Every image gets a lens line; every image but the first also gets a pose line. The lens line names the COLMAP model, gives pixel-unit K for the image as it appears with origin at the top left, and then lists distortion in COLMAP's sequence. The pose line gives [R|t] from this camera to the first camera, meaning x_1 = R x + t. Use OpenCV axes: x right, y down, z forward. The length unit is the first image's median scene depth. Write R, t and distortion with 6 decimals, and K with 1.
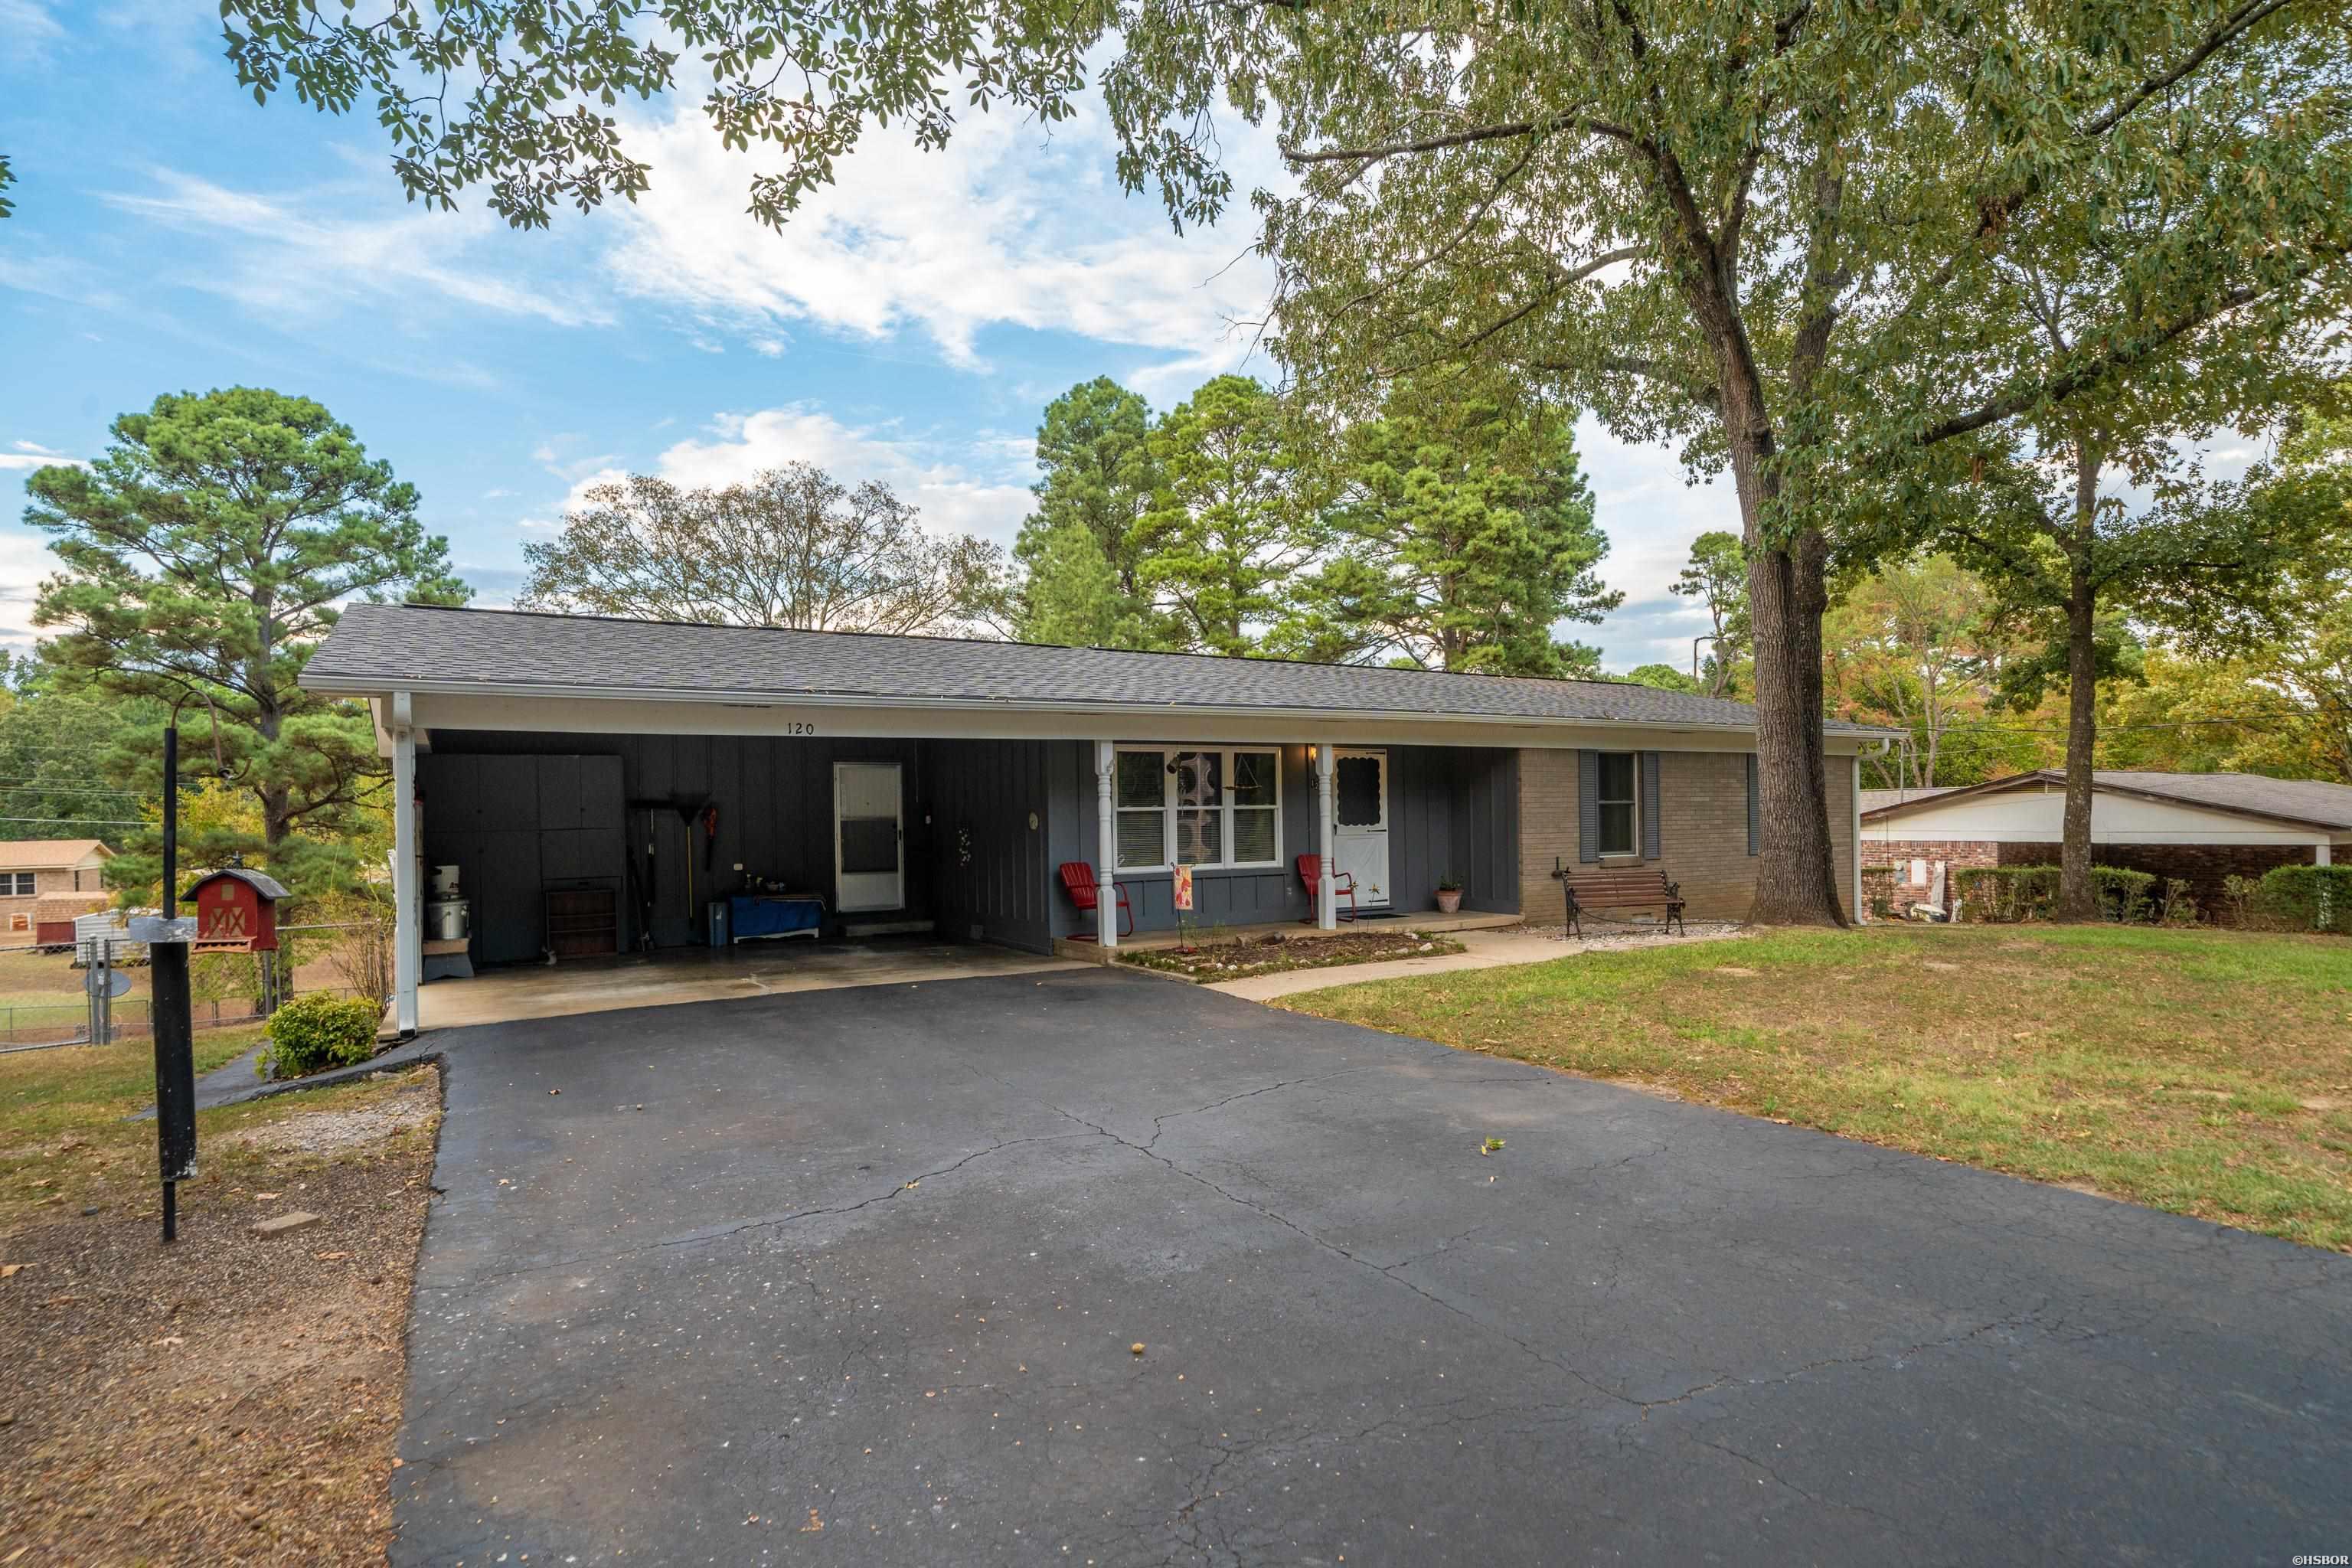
lens RADIAL K [[1216.5, 0, 1175.4], [0, 1216.5, 818.6], [0, 0, 1]] dist [0.001474, -0.009645]
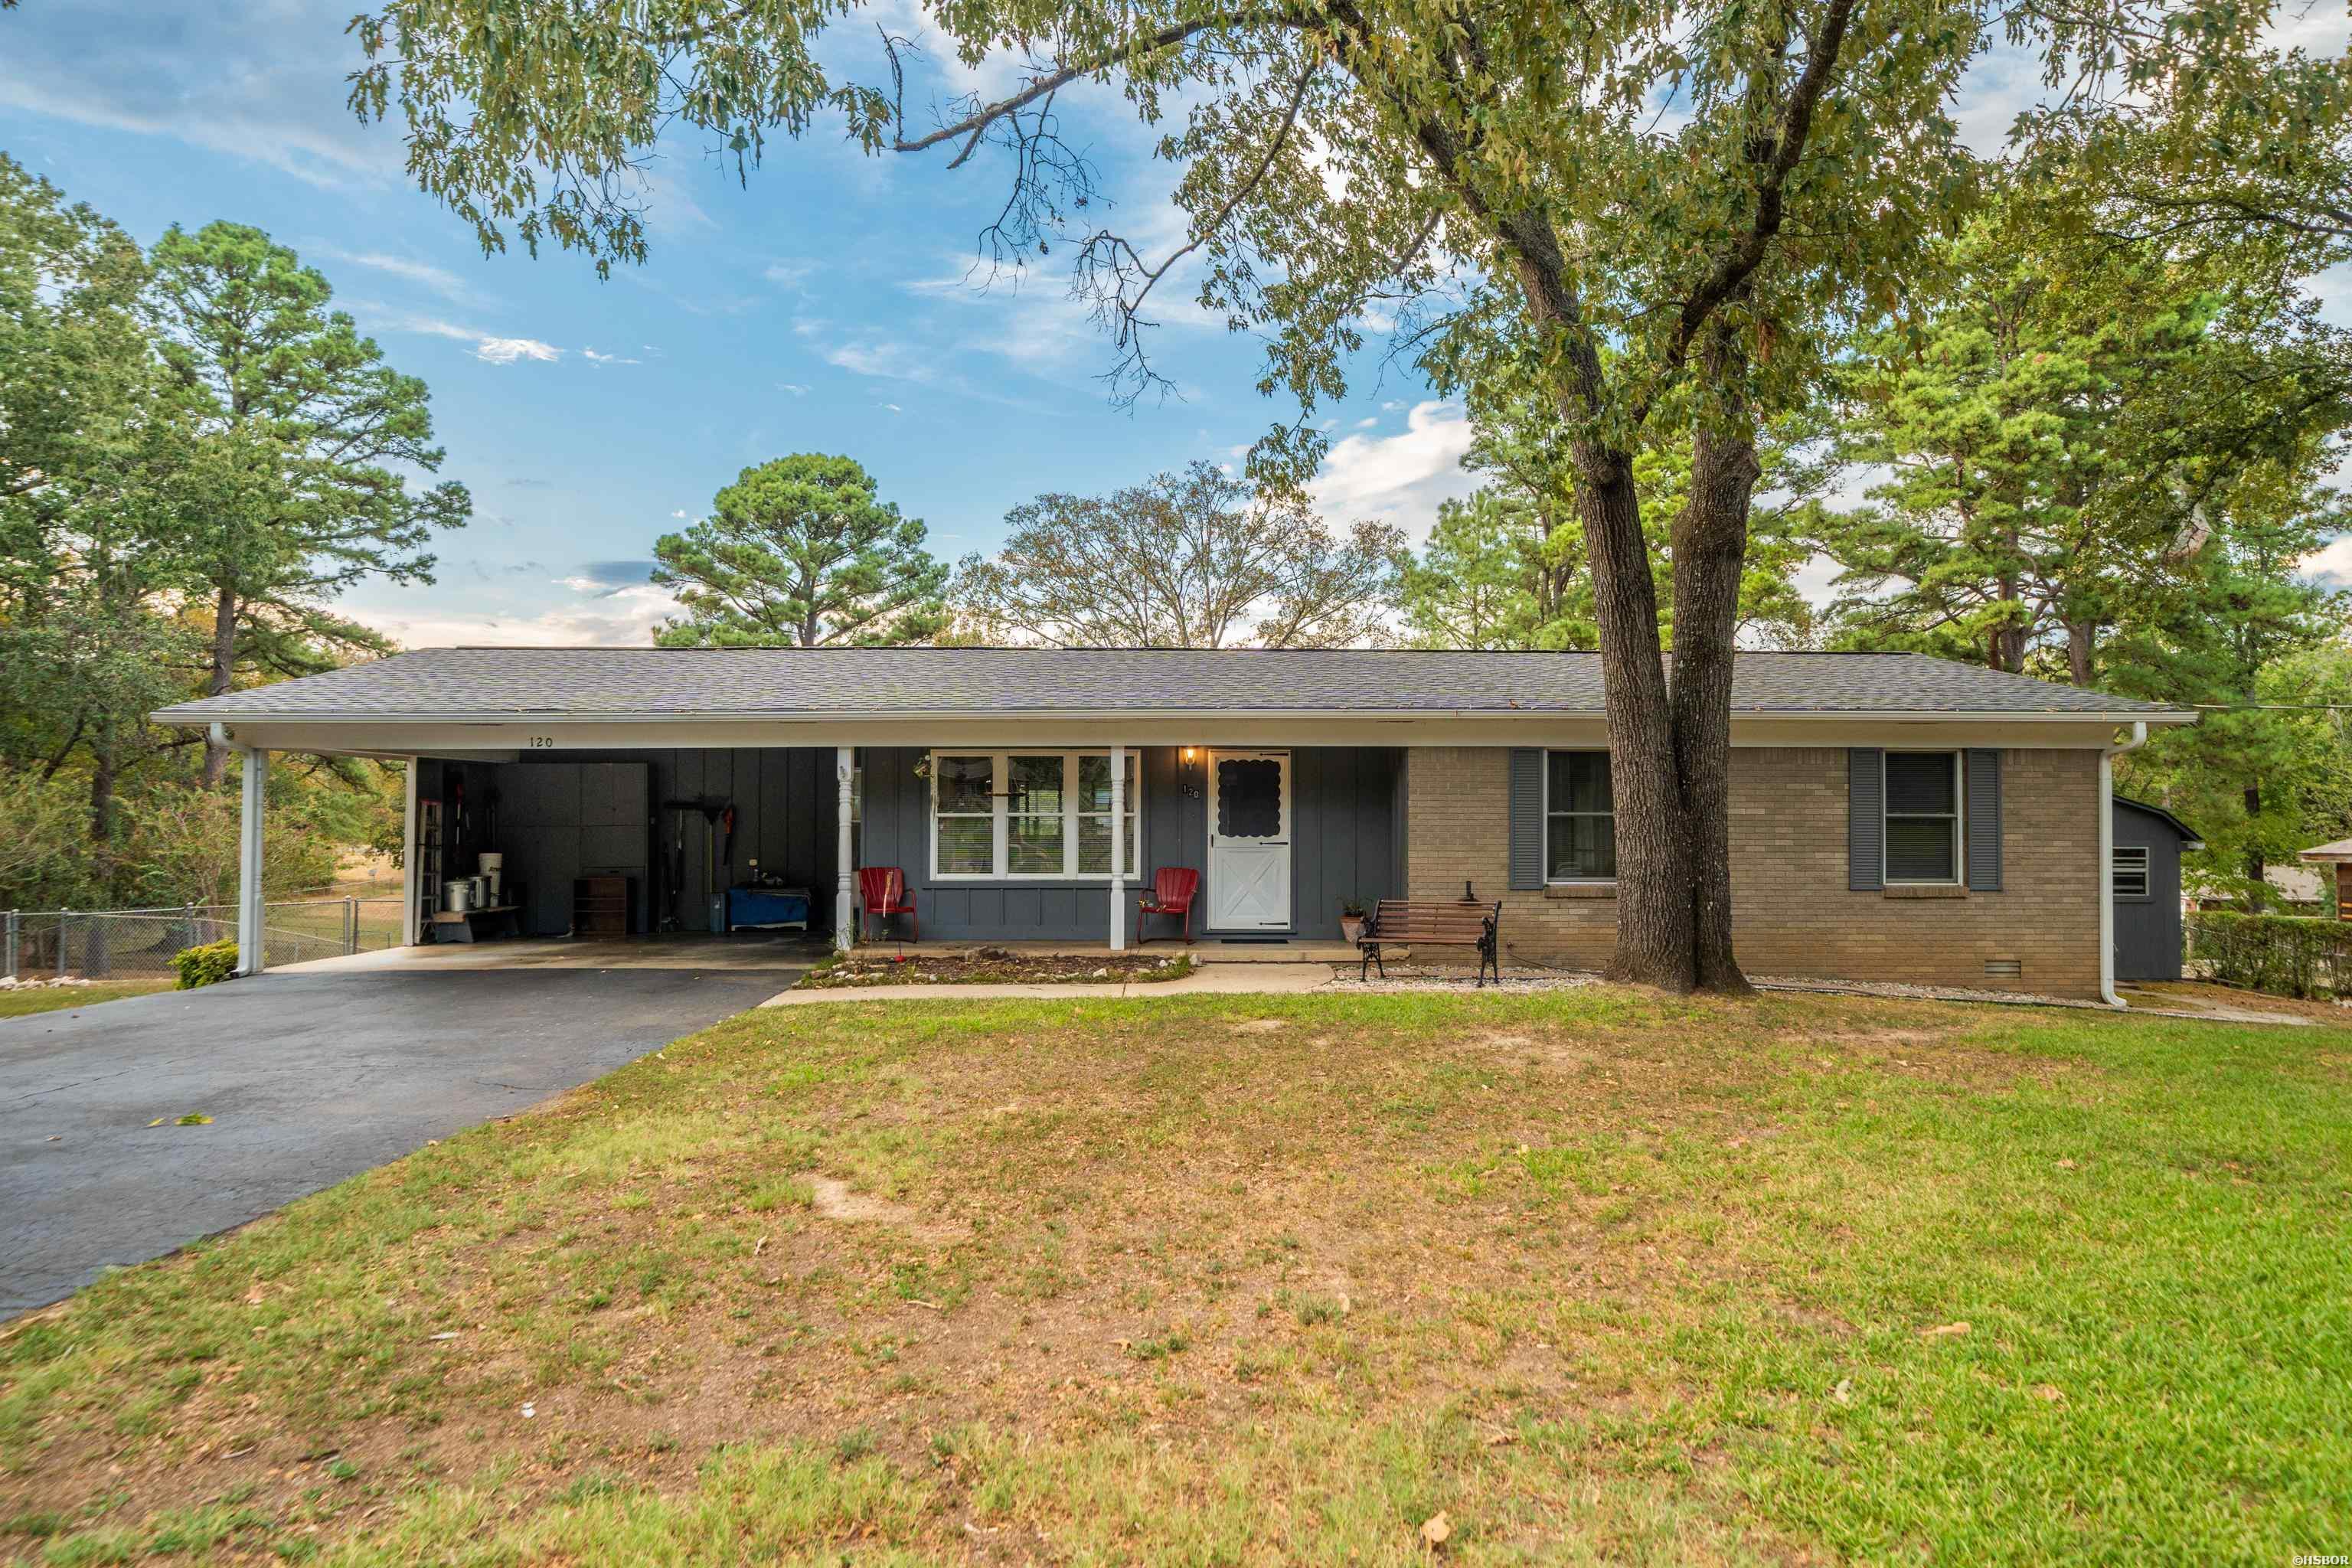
lens RADIAL K [[1332.2, 0, 1172.0], [0, 1332.2, 799.1], [0, 0, 1]] dist [0.001106, 0.000911]
pose [[0.864901, 0.006705, -0.501897, 0.583822], [-0.014959, 0.999811, -0.012423, -0.008785], [0.501719, 0.018253, 0.864838, 0.135763]]
